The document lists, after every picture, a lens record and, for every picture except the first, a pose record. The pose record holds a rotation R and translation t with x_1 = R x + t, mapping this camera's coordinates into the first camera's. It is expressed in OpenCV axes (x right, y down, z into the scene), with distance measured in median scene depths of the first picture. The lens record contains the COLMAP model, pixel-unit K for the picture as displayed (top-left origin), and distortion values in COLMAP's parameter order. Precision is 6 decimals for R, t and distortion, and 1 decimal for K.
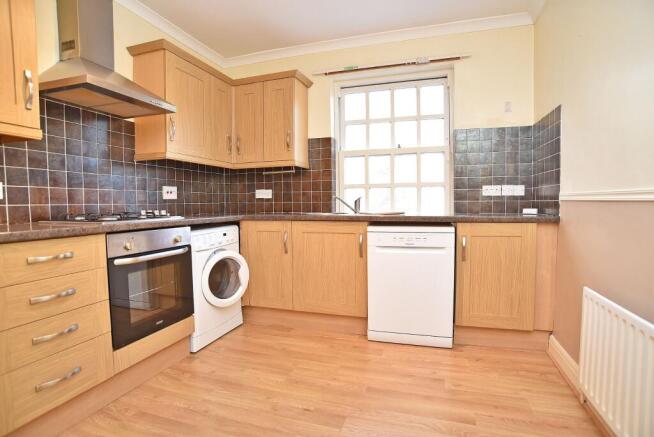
lens RADIAL K [[351.2, 0, 327.0], [0, 351.2, 218.5], [0, 0, 1]] dist [0.001411, 0.000884]
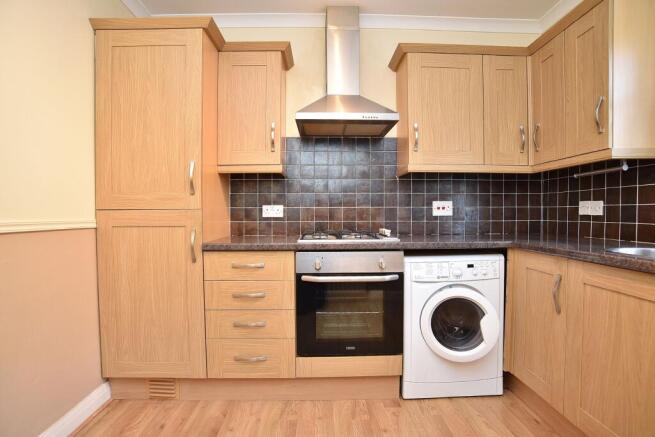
lens RADIAL K [[353.0, 0, 327.5], [0, 353.0, 218.5], [0, 0, 1]] dist [-0.064407, 0.000241]
pose [[0.328798, 0.030302, -0.943914, 0.324029], [-0.042302, 0.998954, 0.017333, -0.058744], [0.943452, 0.034231, 0.329736, 0.508990]]
